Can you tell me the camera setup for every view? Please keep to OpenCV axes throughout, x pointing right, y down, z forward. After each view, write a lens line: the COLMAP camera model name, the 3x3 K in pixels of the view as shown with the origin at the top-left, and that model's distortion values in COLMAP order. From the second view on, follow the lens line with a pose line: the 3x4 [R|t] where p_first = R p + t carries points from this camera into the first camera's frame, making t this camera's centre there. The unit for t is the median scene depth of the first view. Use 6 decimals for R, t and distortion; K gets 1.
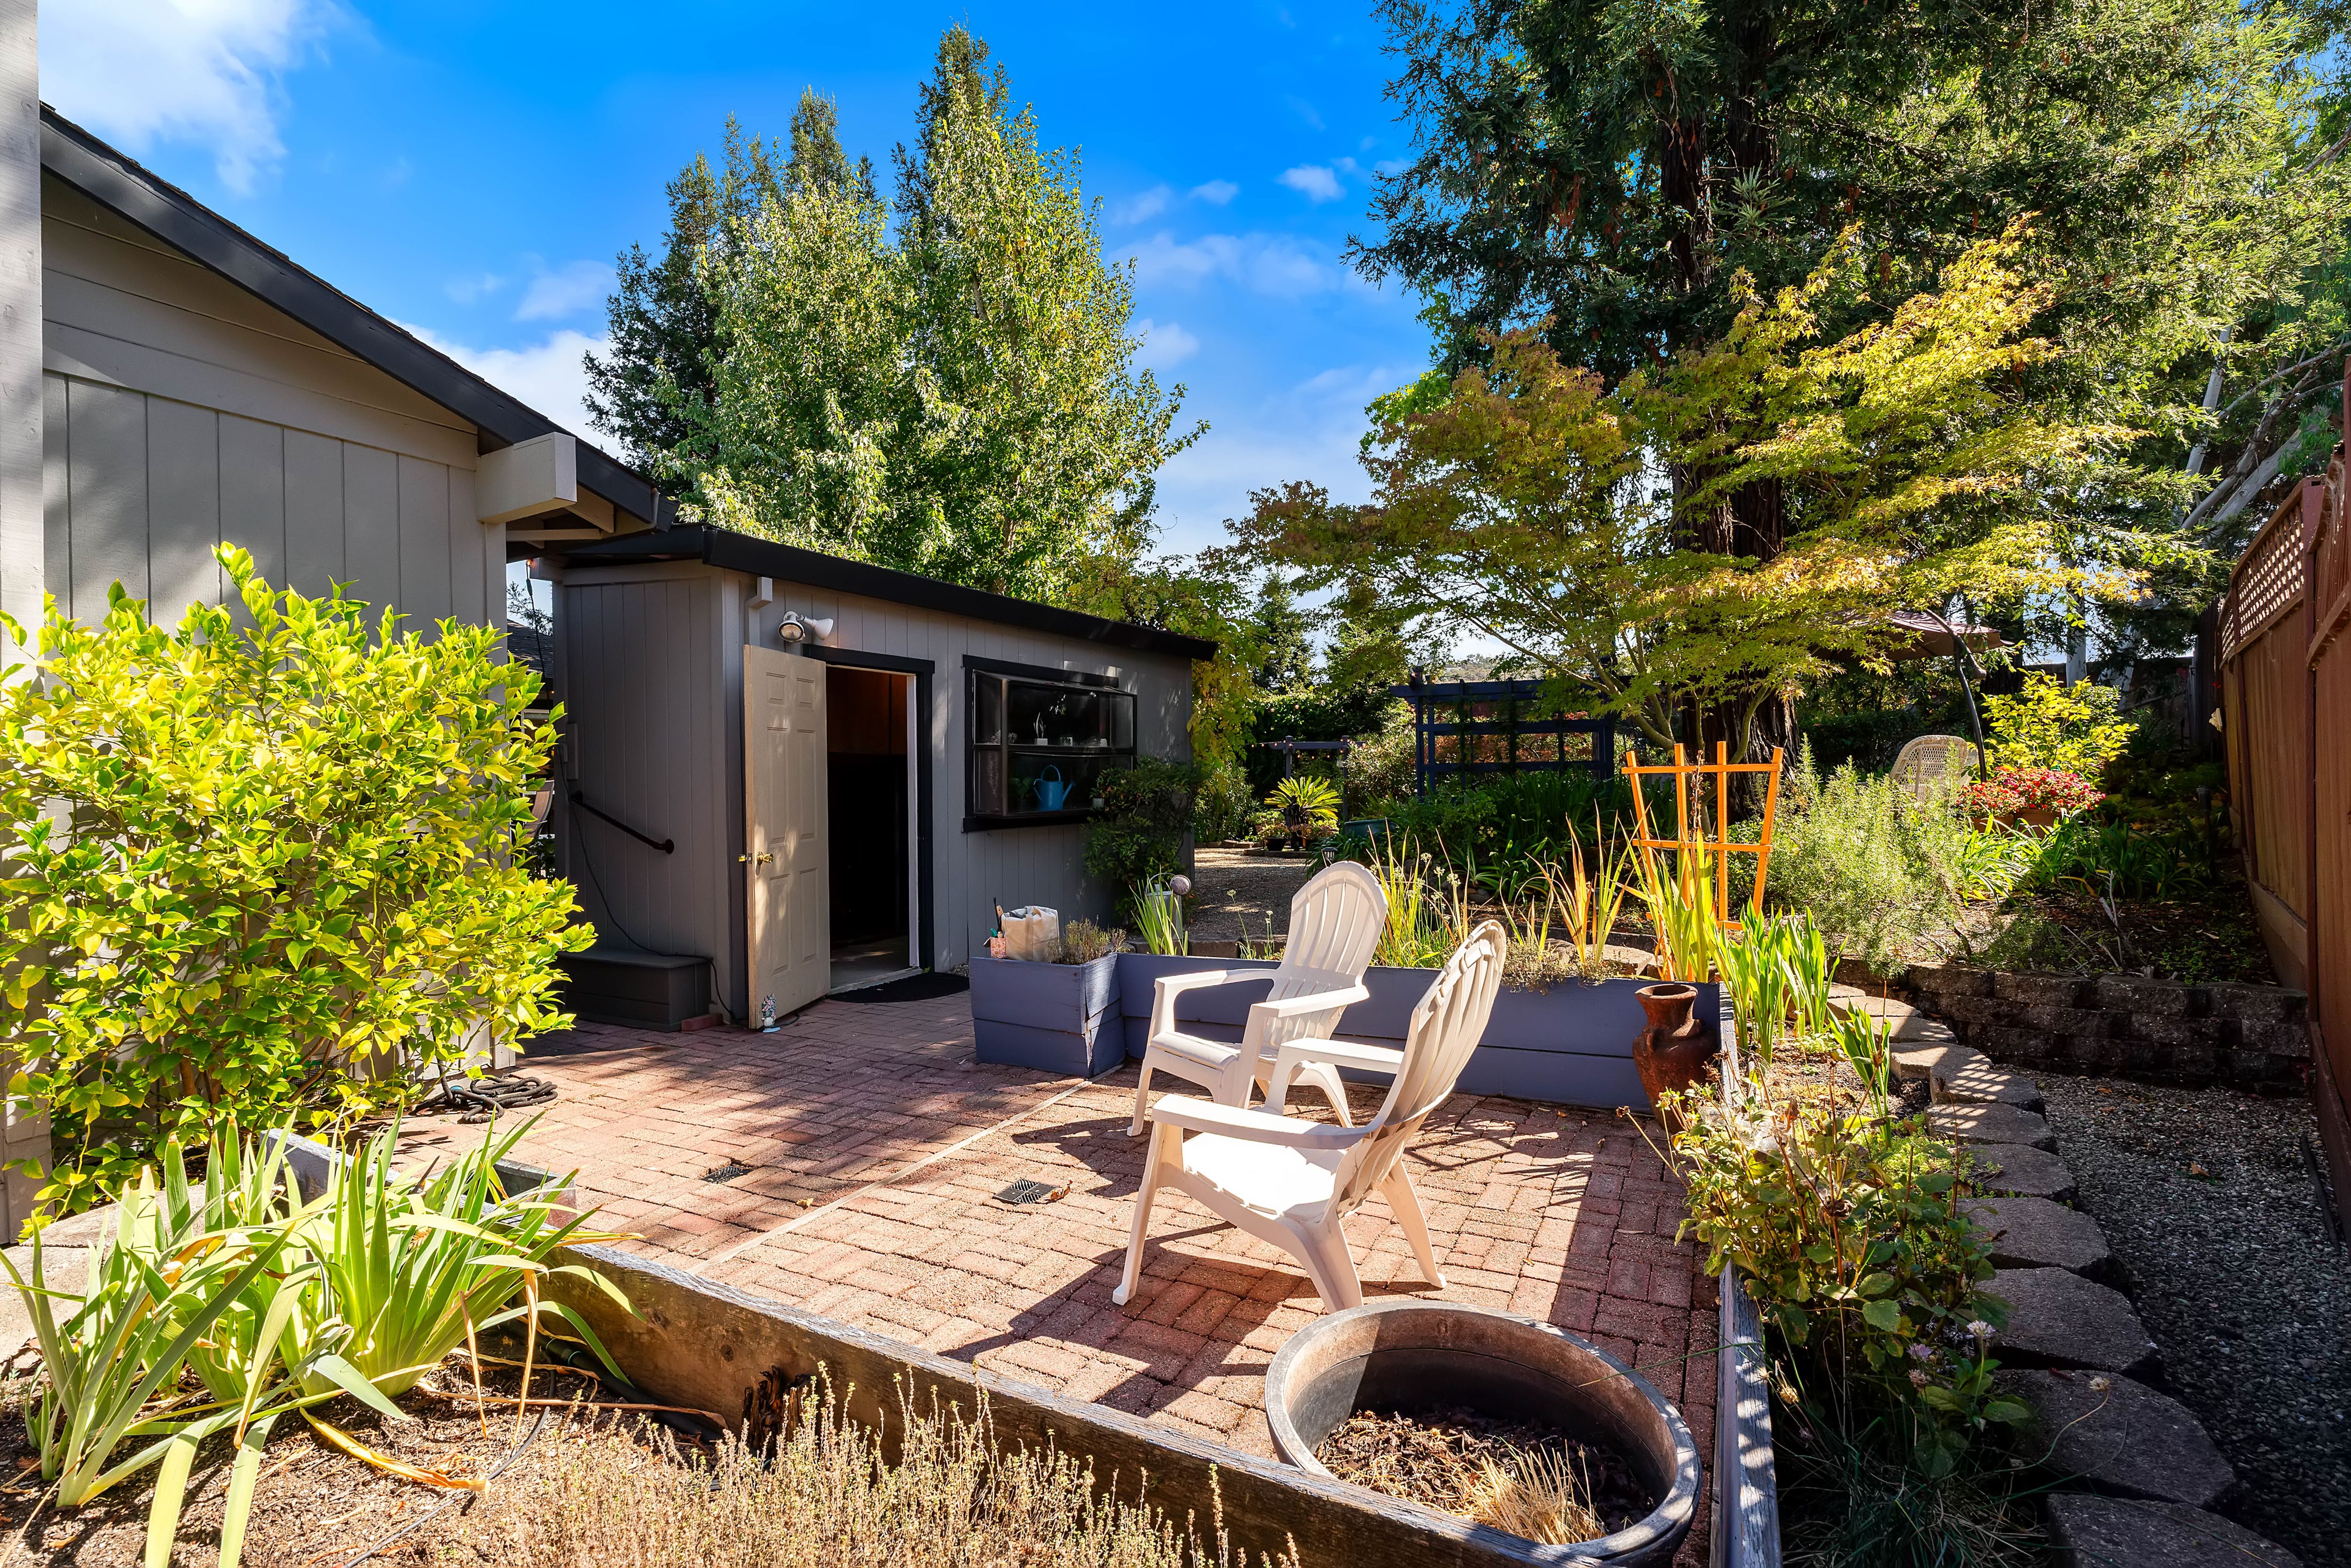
lens RADIAL K [[1065.1, 0, 1170.6], [0, 1065.1, 786.9], [0, 0, 1]] dist [-0.004020, 0.001303]
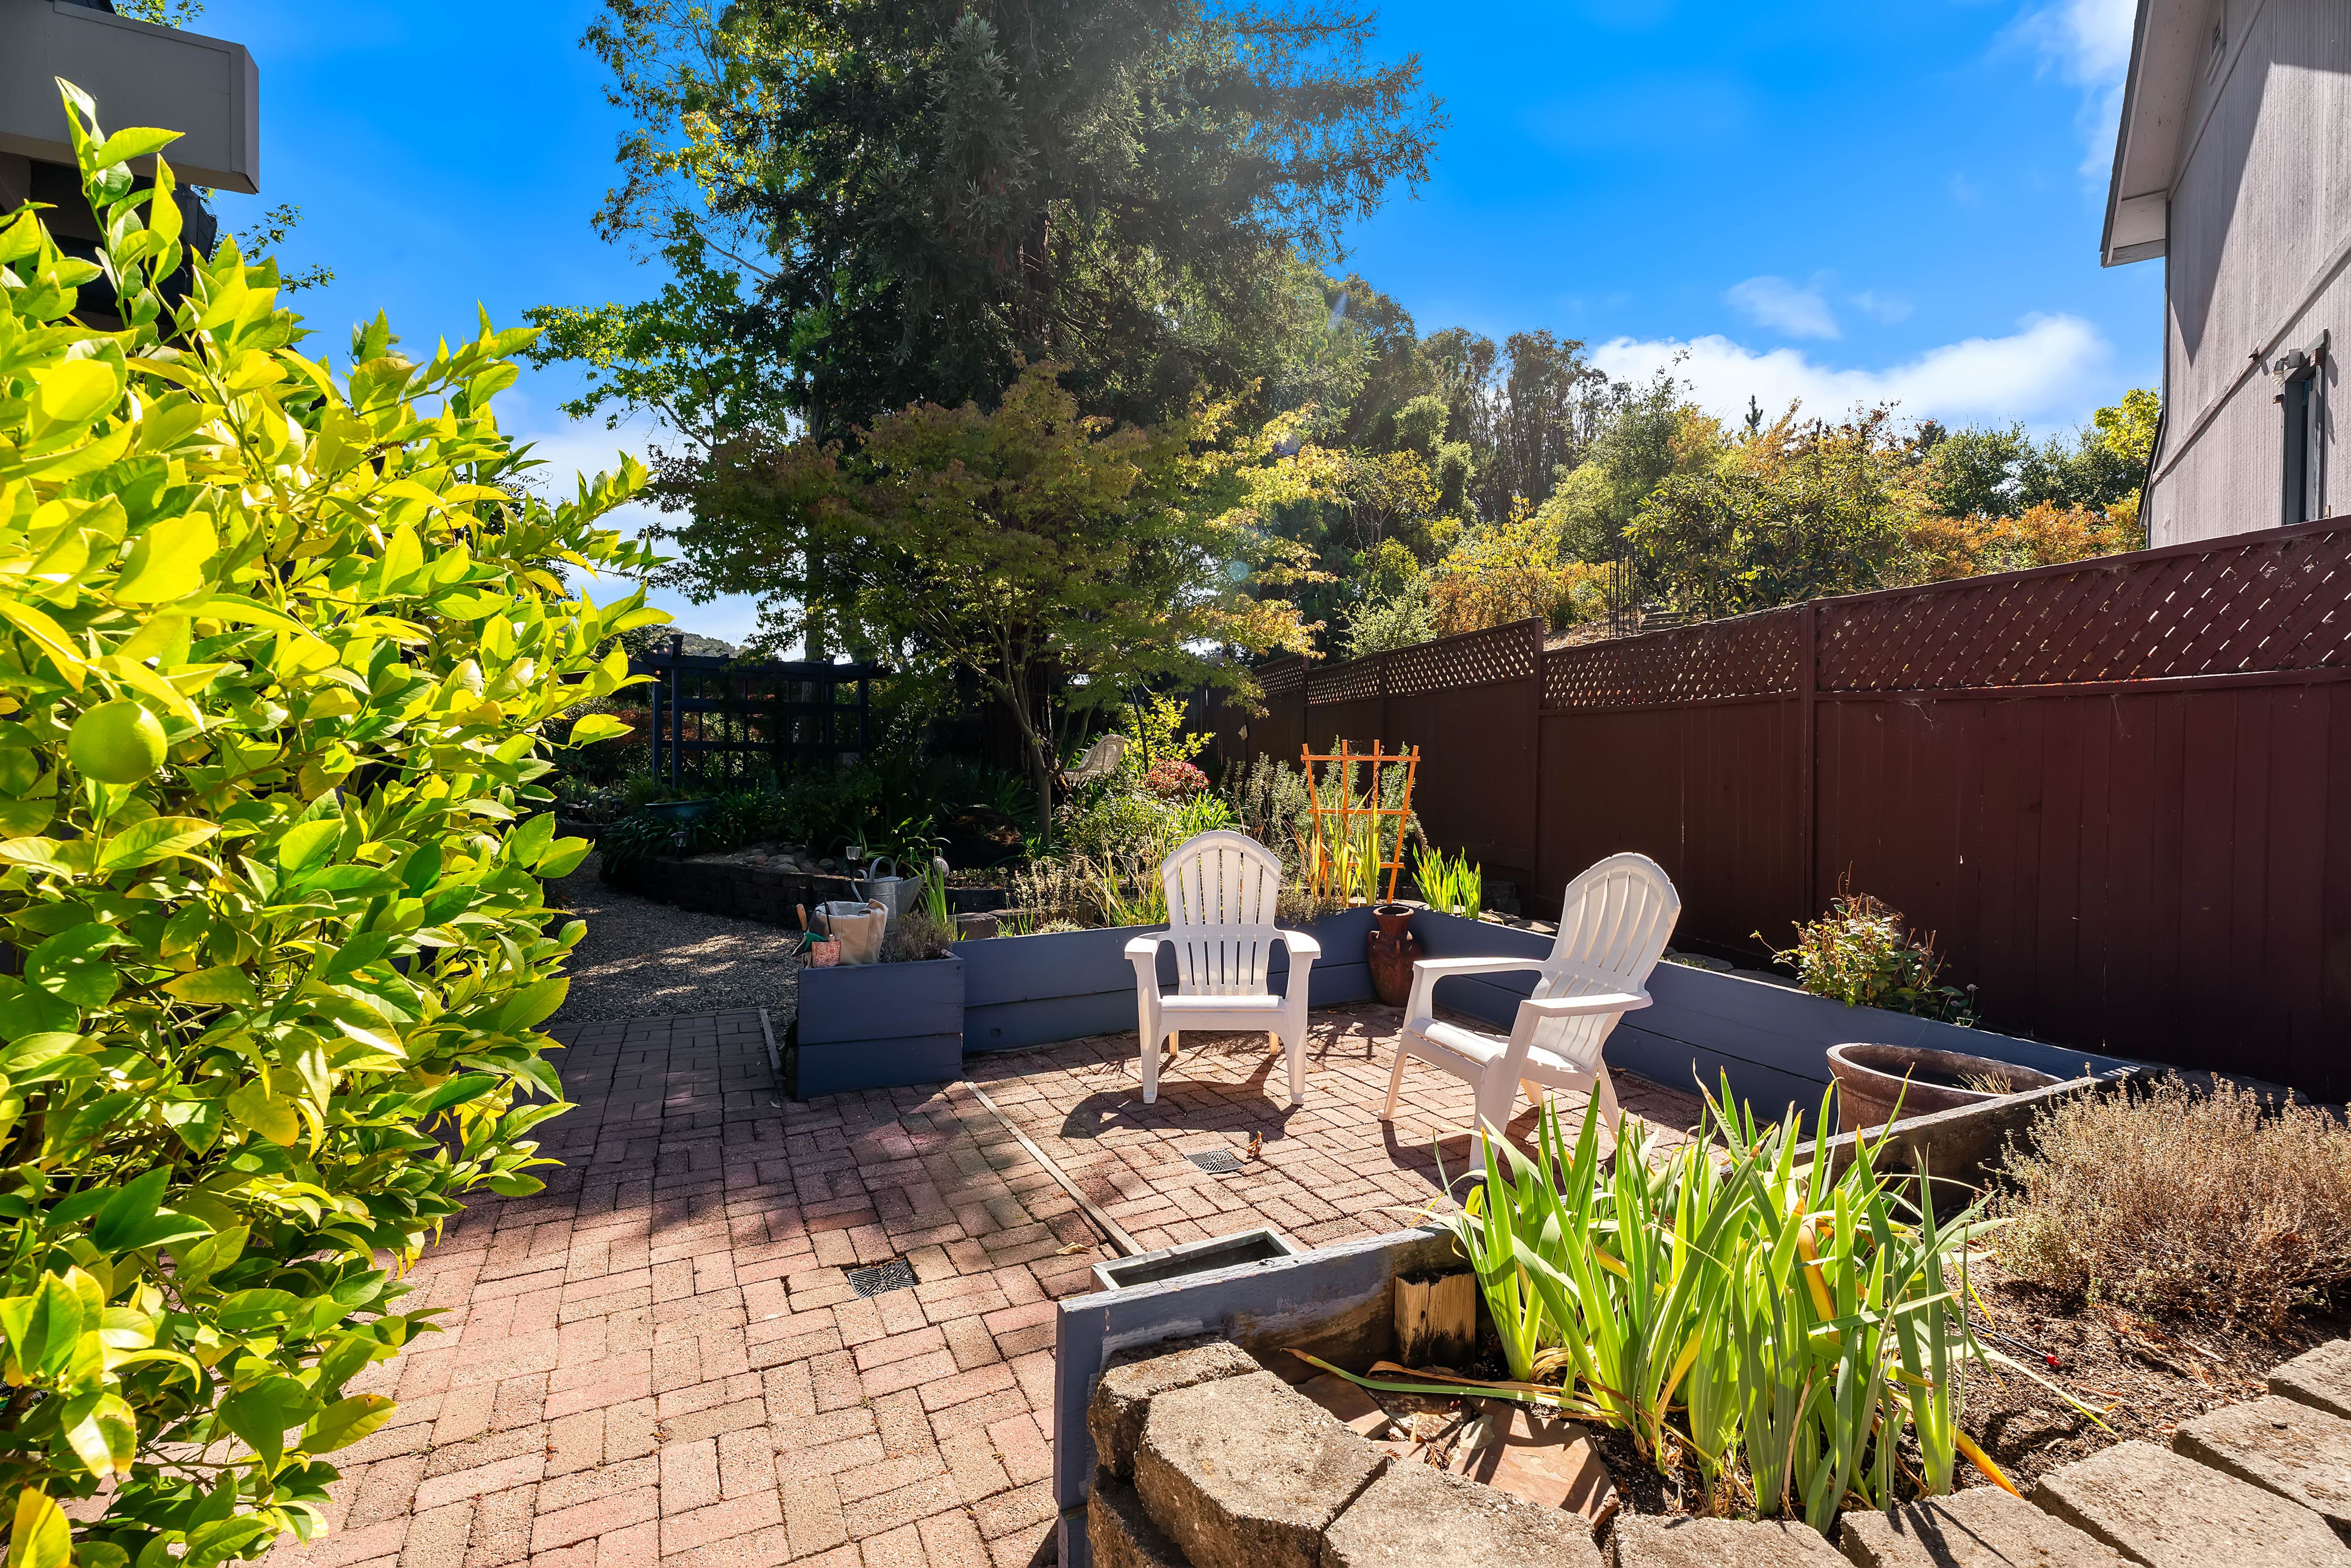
lens RADIAL K [[1065.1, 0, 1170.6], [0, 1065.1, 786.9], [0, 0, 1]] dist [-0.004020, 0.001303]
pose [[0.571111, 0.003705, 0.820864, -0.852466], [-0.014689, 0.999876, 0.005707, 0.018084], [-0.820741, -0.015317, 0.571095, 0.399781]]
